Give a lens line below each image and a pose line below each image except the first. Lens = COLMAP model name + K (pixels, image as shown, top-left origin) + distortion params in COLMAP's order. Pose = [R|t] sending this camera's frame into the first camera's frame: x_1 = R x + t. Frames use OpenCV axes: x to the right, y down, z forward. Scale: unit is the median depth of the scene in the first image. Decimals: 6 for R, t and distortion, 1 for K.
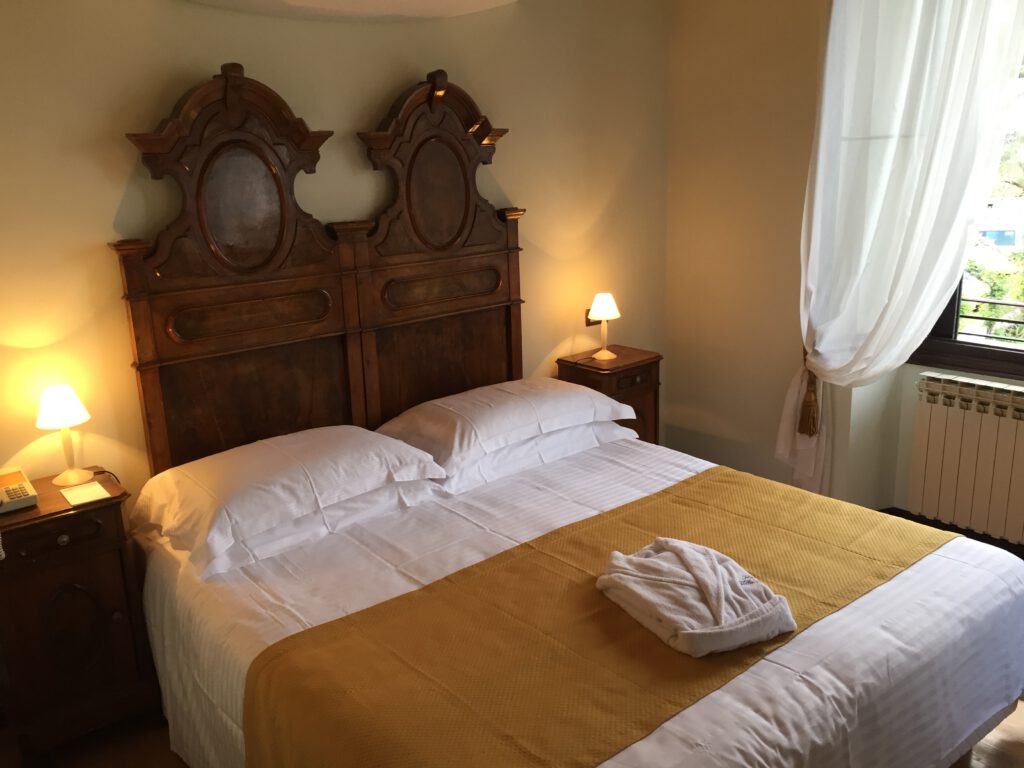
lens RADIAL K [[869.3, 0, 512.1], [0, 869.3, 382.7], [0, 0, 1]] dist [0.057226, -0.083325]
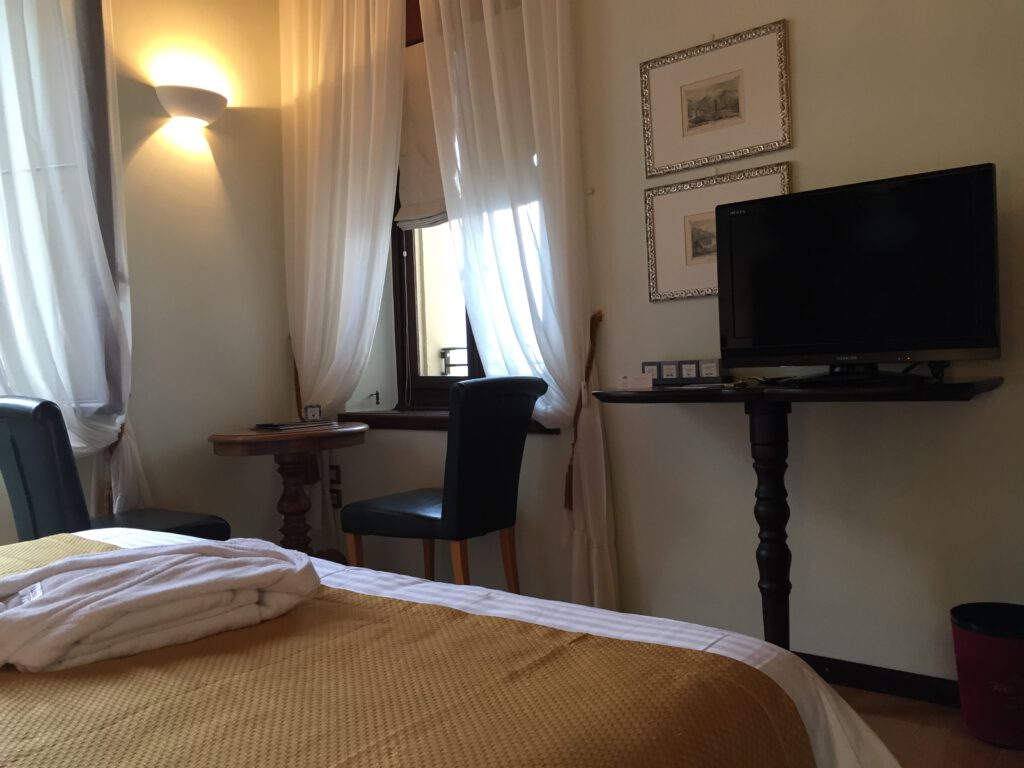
lens RADIAL K [[869.3, 0, 512.1], [0, 869.3, 382.7], [0, 0, 1]] dist [0.057226, -0.083325]
pose [[-0.264777, 0.035151, 0.963669, -0.351943], [0.283467, 0.958020, 0.042940, 0.100993], [-0.921705, 0.284538, -0.263626, 0.633234]]
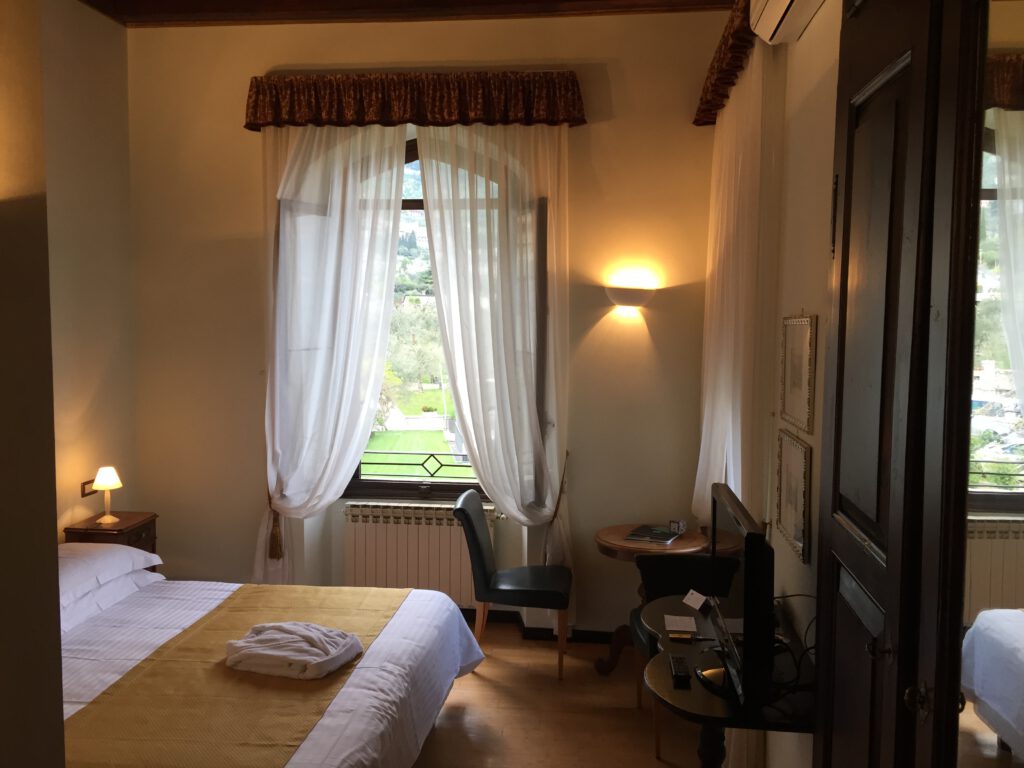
lens RADIAL K [[869.3, 0, 512.1], [0, 869.3, 382.7], [0, 0, 1]] dist [0.057226, -0.083325]
pose [[0.716474, -0.013599, 0.697481, -0.429364], [0.143145, 0.981402, -0.127908, 0.021748], [-0.682770, 0.191484, 0.705096, -0.323372]]
